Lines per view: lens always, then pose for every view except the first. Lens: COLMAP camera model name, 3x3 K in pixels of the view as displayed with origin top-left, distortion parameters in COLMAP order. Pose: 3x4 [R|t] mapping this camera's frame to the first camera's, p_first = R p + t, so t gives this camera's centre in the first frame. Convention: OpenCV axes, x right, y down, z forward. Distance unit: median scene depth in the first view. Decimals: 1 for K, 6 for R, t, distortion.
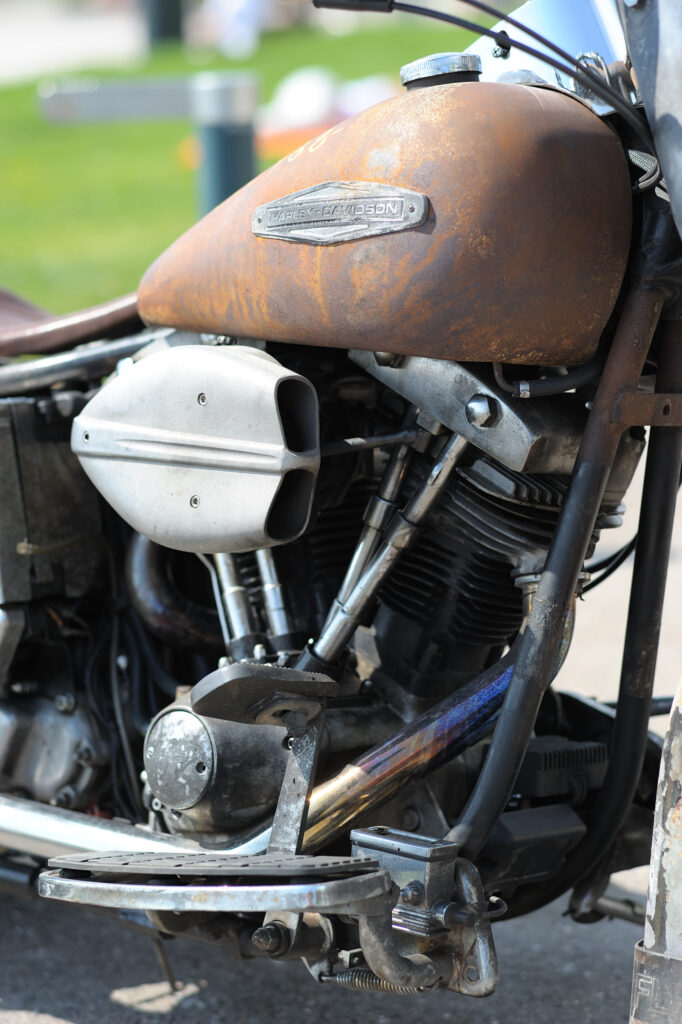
lens RADIAL K [[2598.5, 0, 331.8], [0, 2598.5, 517.9], [0, 0, 1]] dist [0.006328, 0.000000]
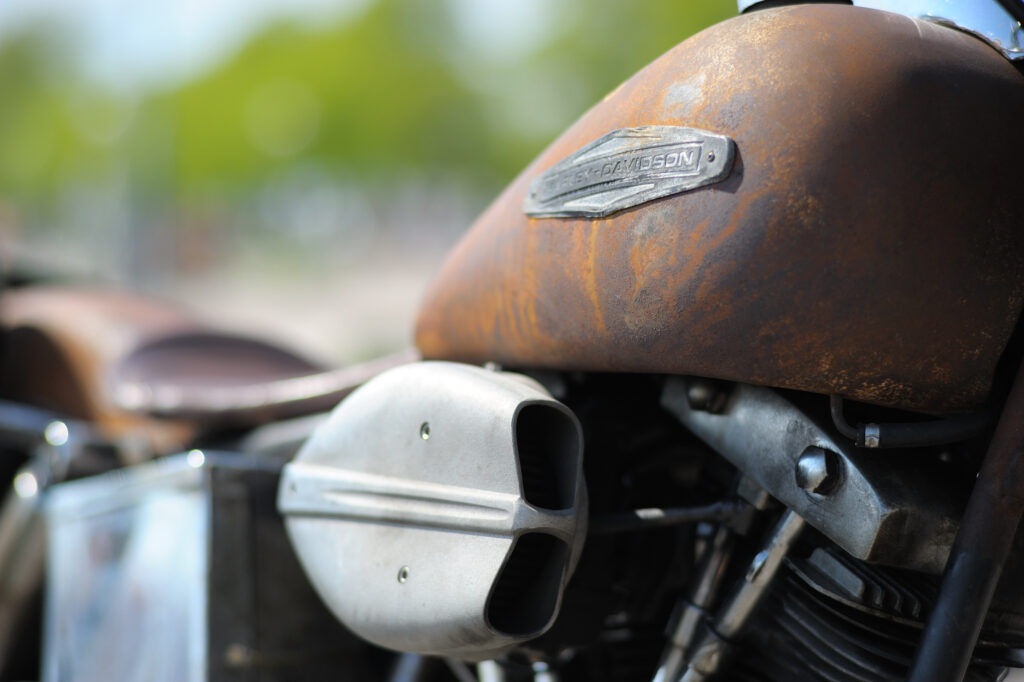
lens RADIAL K [[2598.5, 0, 521.3], [0, 2598.5, 329.9], [0, 0, 1]] dist [0.006328, 0.000000]
pose [[0.979060, 0.051002, -0.197078, 0.114675], [-0.087116, 0.979952, -0.179181, 0.052416], [0.183989, 0.192597, 0.963875, 0.316147]]
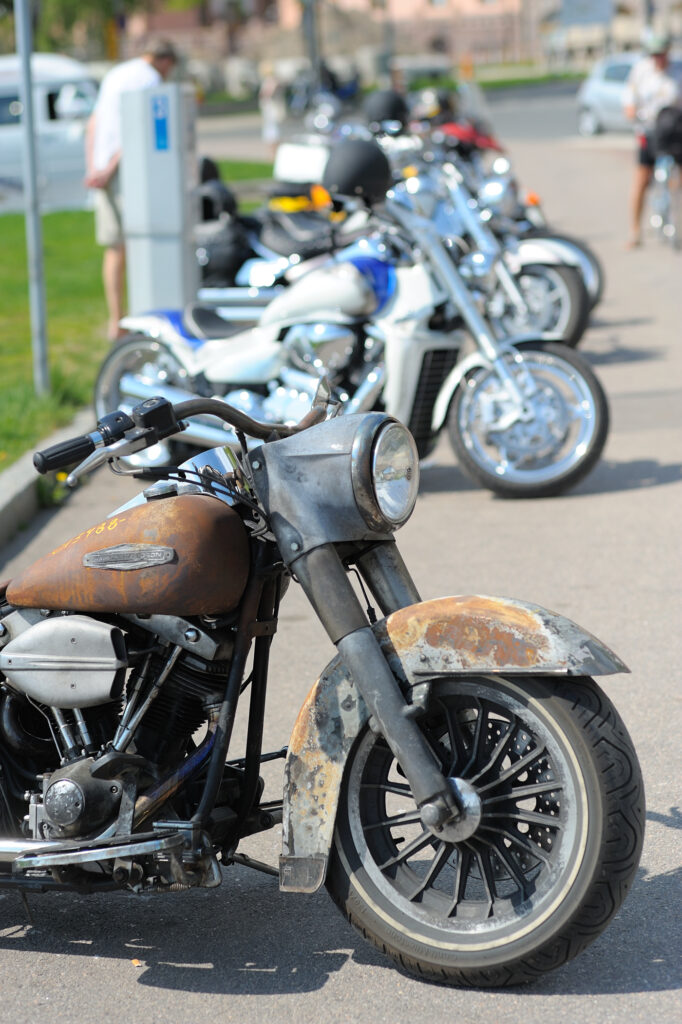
lens RADIAL K [[2598.5, 0, 341.8], [0, 2598.5, 512.5], [0, 0, 1]] dist [0.006328, 0.000000]
pose [[0.942343, -0.070558, 0.327126, -0.569514], [0.089865, 0.994970, -0.044266, -0.035777], [-0.322358, 0.071110, 0.943943, -1.247352]]
